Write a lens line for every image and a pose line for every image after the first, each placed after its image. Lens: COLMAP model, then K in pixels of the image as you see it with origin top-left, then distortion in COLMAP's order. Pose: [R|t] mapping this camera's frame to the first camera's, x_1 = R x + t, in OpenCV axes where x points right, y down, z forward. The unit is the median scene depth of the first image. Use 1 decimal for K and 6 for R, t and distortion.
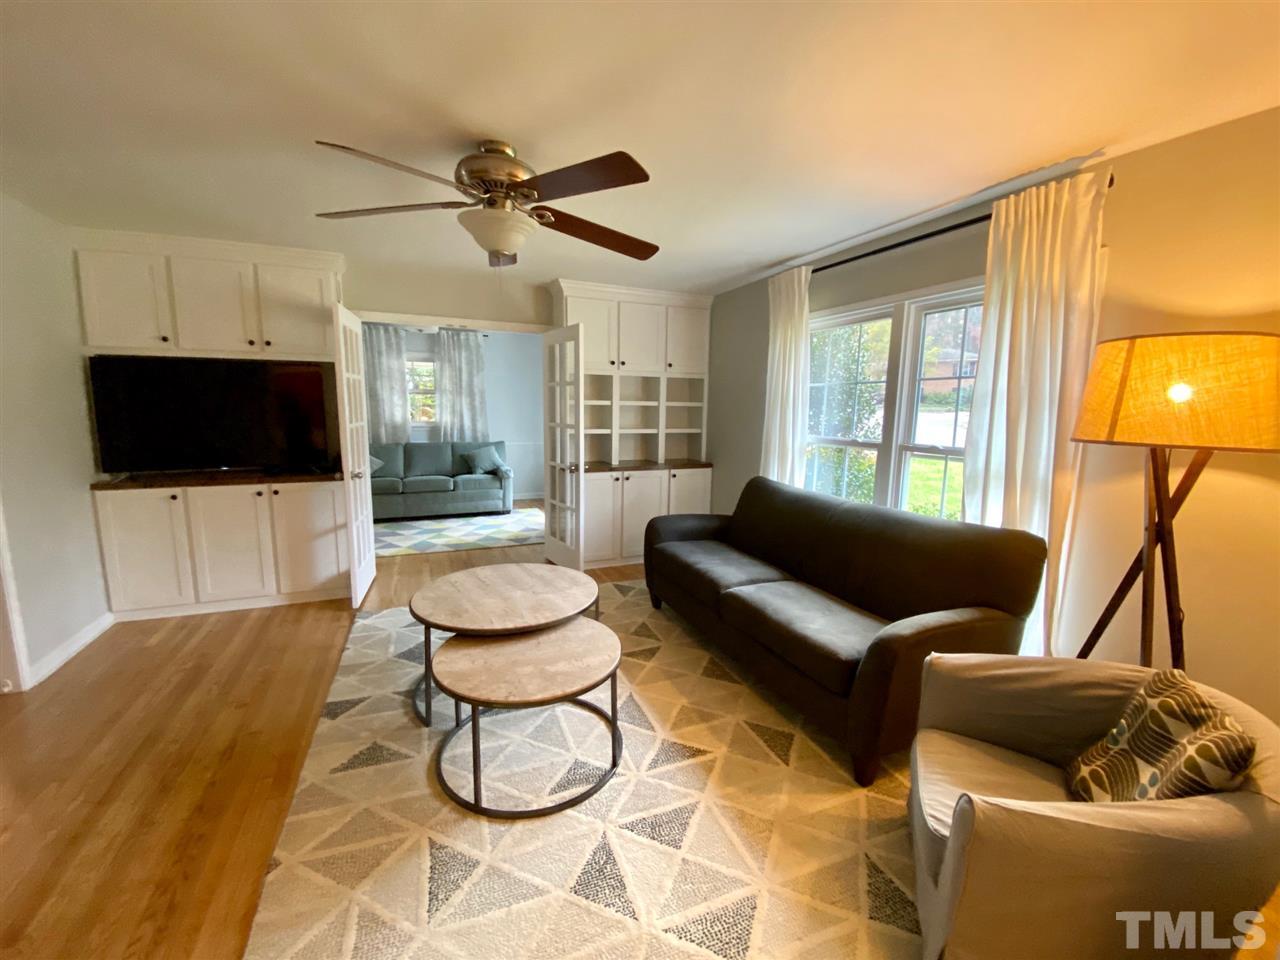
lens RADIAL K [[504.4, 0, 618.9], [0, 504.4, 477.9], [0, 0, 1]] dist [0.029661, -0.020917]
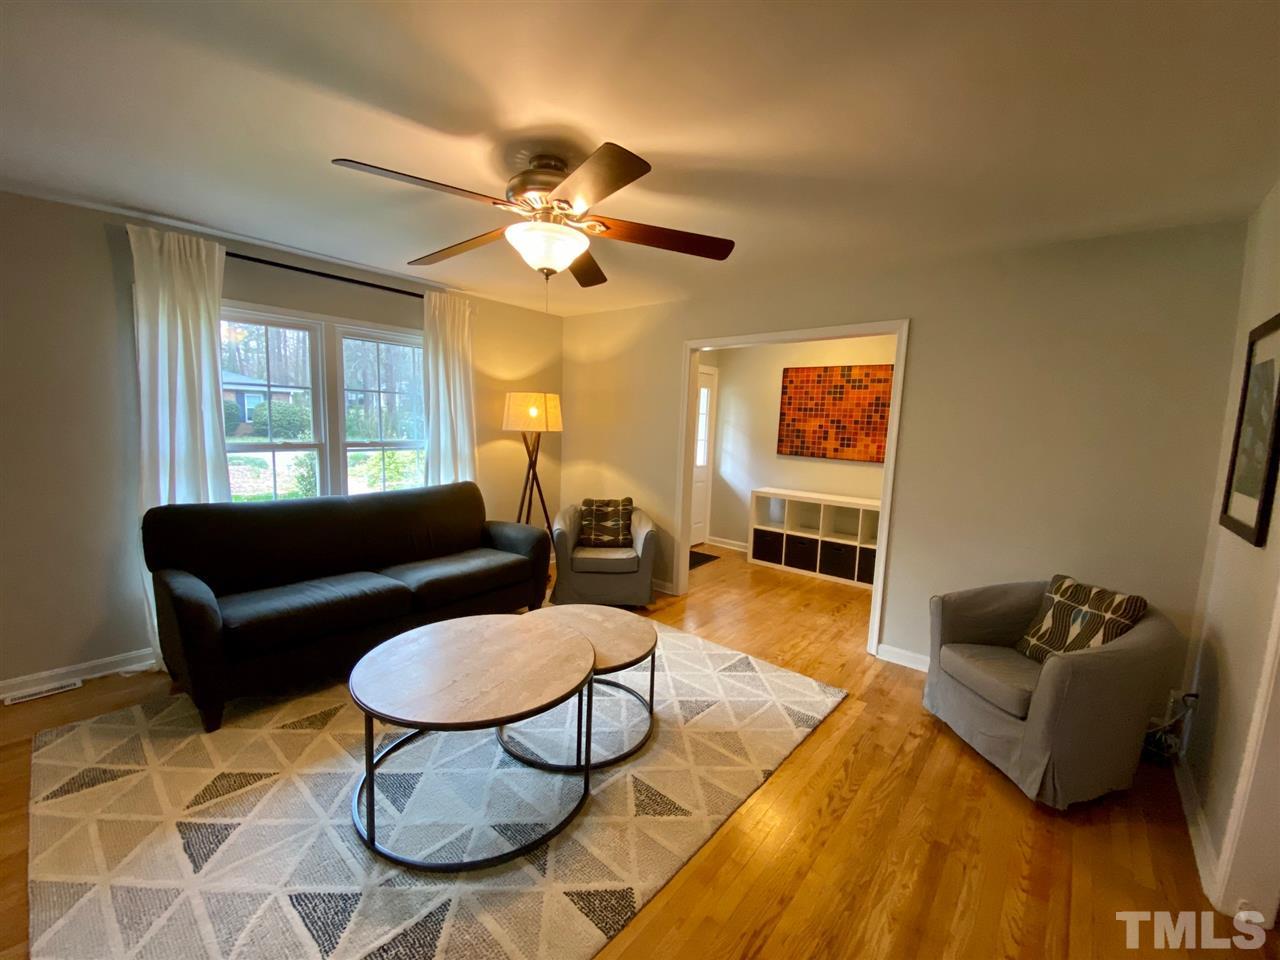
lens RADIAL K [[527.4, 0, 634.9], [0, 527.4, 485.0], [0, 0, 1]] dist [0.060992, -0.042424]
pose [[-0.464407, -0.138113, 0.874786, -1.084227], [0.090148, 0.975262, 0.201834, -0.195773], [-0.881022, 0.172594, -0.440467, 1.179316]]
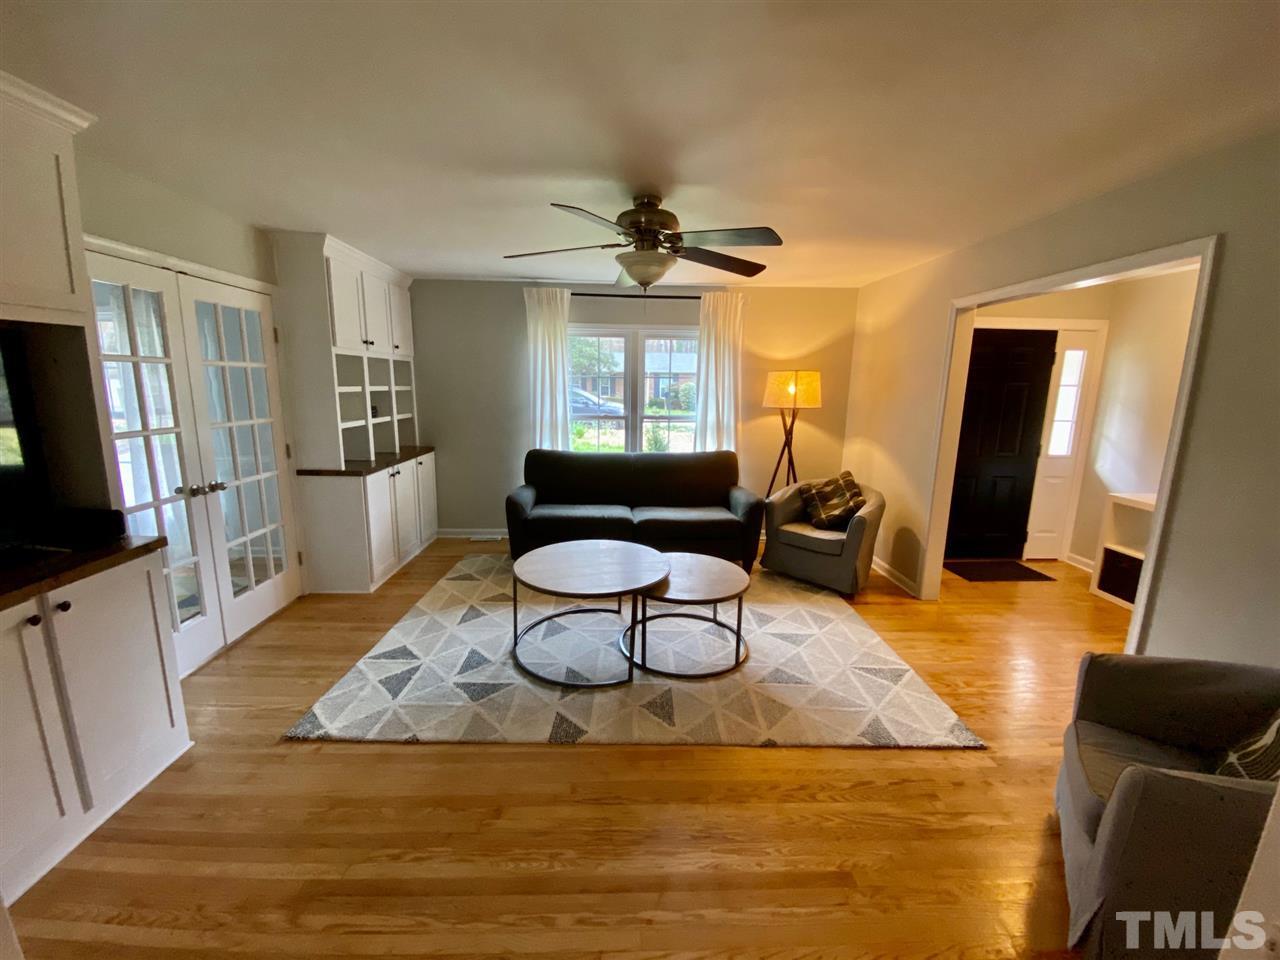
lens RADIAL K [[515.0, 0, 622.9], [0, 515.0, 494.9], [0, 0, 1]] dist [0.034529, 0.000068]
pose [[0.358952, -0.199400, 0.911808, -1.301869], [0.125583, 0.978348, 0.164513, -0.117874], [-0.924869, 0.055455, 0.376221, 0.521299]]
